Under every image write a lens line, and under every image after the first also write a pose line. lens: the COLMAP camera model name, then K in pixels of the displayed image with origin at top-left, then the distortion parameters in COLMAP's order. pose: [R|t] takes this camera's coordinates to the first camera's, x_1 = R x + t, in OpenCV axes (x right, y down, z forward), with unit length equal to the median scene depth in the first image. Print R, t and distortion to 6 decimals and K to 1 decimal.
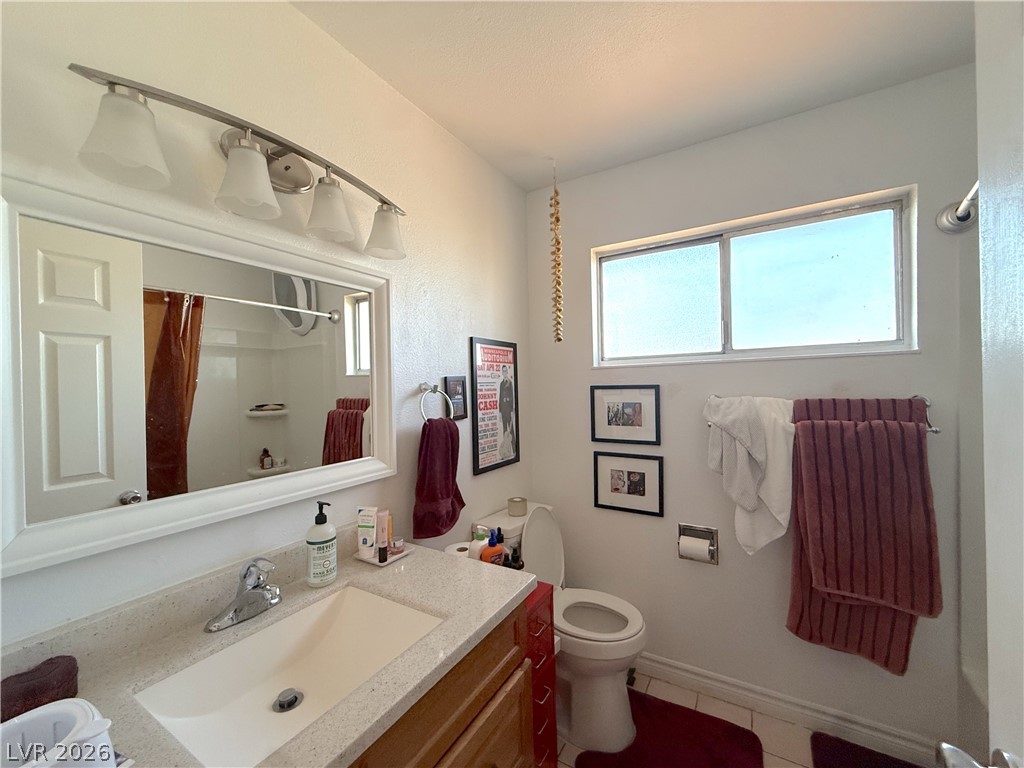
lens RADIAL K [[409.3, 0, 516.0], [0, 409.3, 380.1], [0, 0, 1]] dist [0.002253, 0.000287]
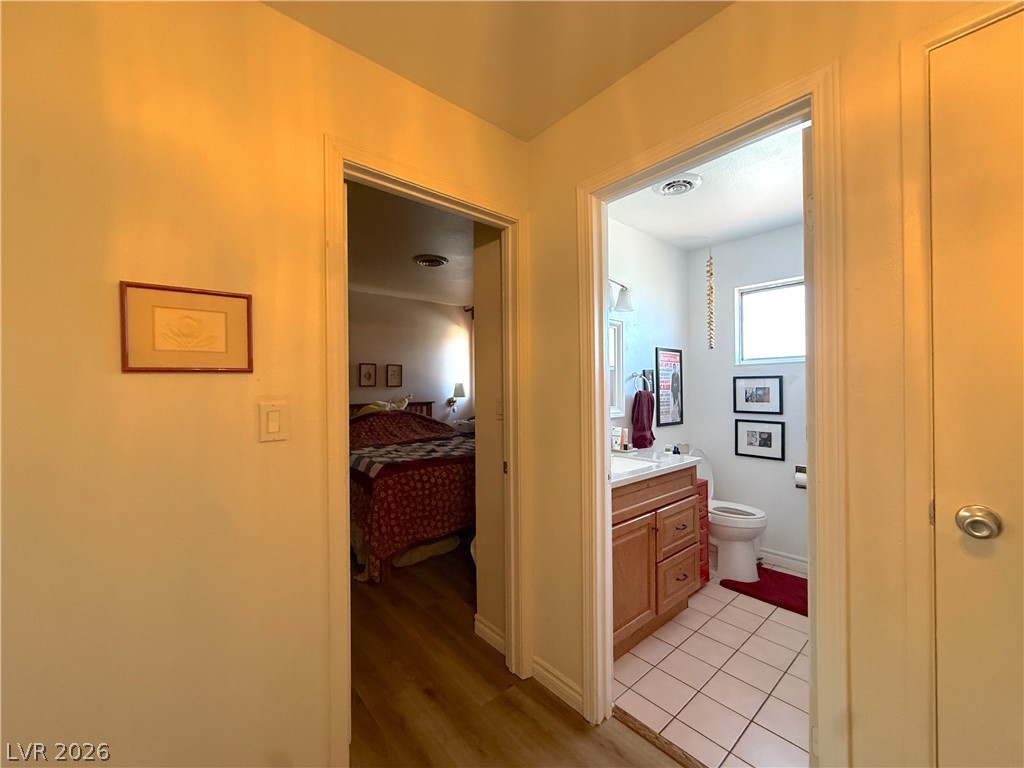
lens RADIAL K [[409.3, 0, 515.5], [0, 409.3, 382.6], [0, 0, 1]] dist [0.002253, 0.000287]
pose [[0.947804, 0.009885, -0.318701, -0.118235], [-0.009988, 0.999949, 0.001311, 0.047875], [0.318698, 0.001940, 0.947854, -0.825142]]
